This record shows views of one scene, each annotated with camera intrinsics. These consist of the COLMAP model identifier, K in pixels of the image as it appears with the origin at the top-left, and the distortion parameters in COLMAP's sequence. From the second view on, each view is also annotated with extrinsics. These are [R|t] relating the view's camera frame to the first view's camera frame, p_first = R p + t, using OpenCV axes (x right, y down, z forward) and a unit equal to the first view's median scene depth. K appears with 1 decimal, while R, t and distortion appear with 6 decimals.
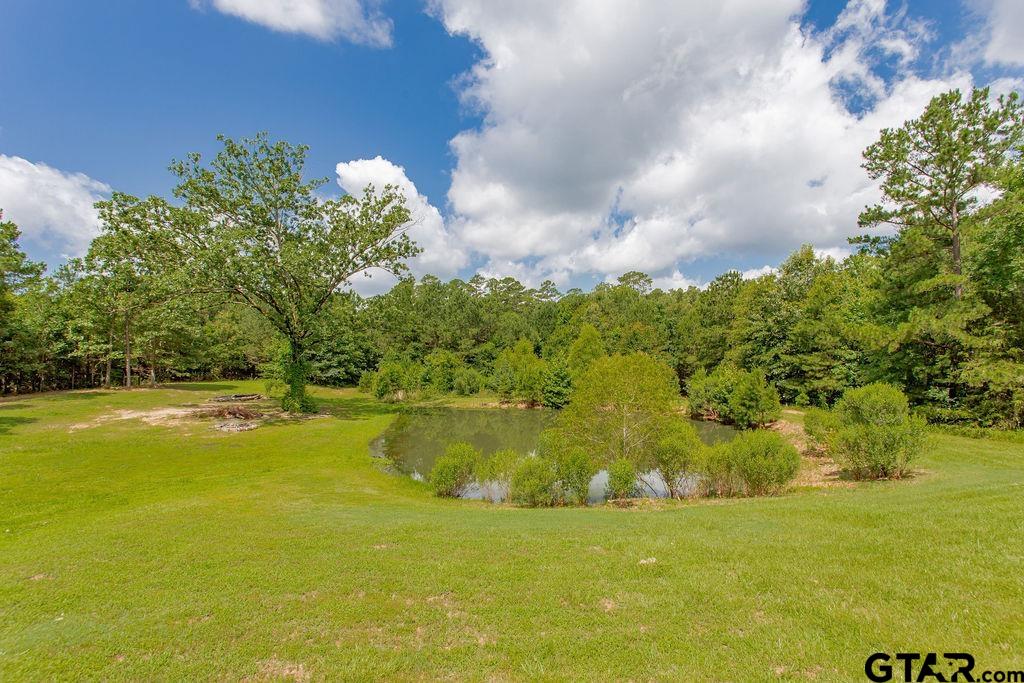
lens RADIAL K [[482.3, 0, 512.0], [0, 482.3, 341.5], [0, 0, 1]] dist [-0.003996, 0.004658]
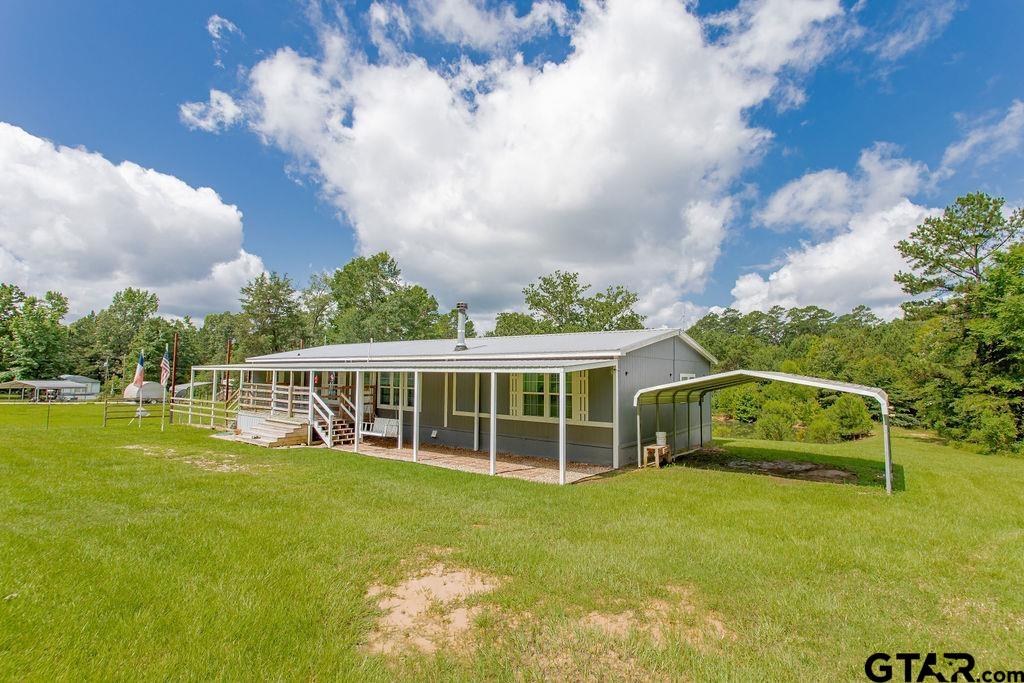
lens RADIAL K [[482.3, 0, 512.0], [0, 482.3, 341.5], [0, 0, 1]] dist [-0.003996, 0.004658]
pose [[0.765240, -0.030014, -0.643044, 0.521554], [-0.001735, 0.998813, -0.048685, -0.026364], [0.643742, 0.038371, 0.764280, -0.551198]]
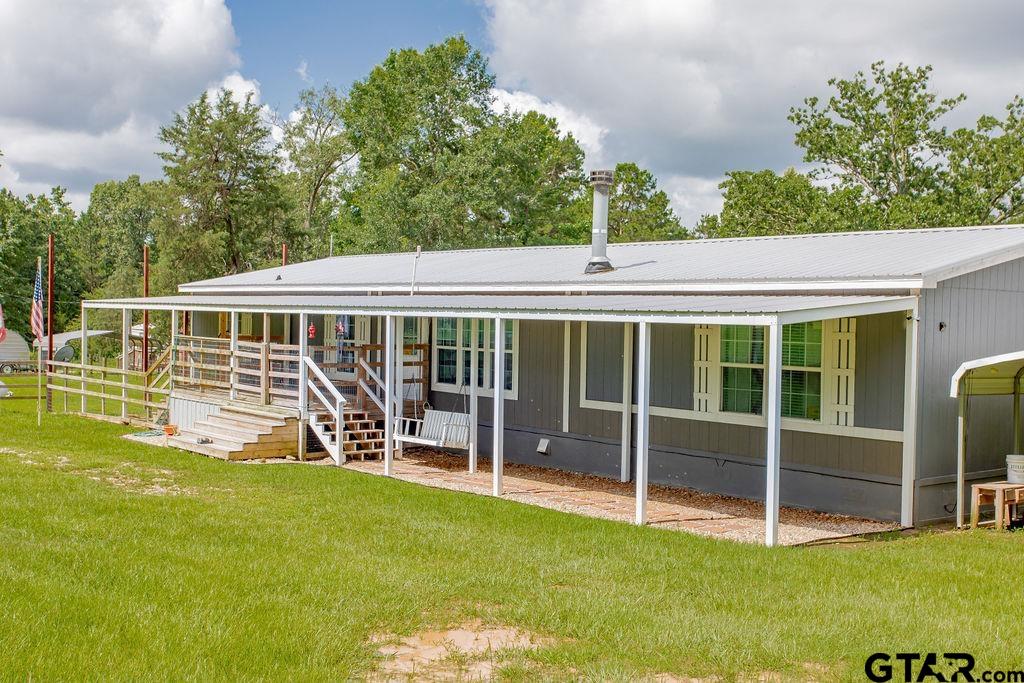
lens RADIAL K [[1178.5, 0, 512.0], [0, 1178.5, 341.5], [0, 0, 1]] dist [0.005695, 0.005174]
pose [[0.603326, 0.036523, -0.796658, 0.586215], [-0.005966, 0.999129, 0.041287, -0.030783], [0.797472, -0.020157, 0.603019, -0.580957]]
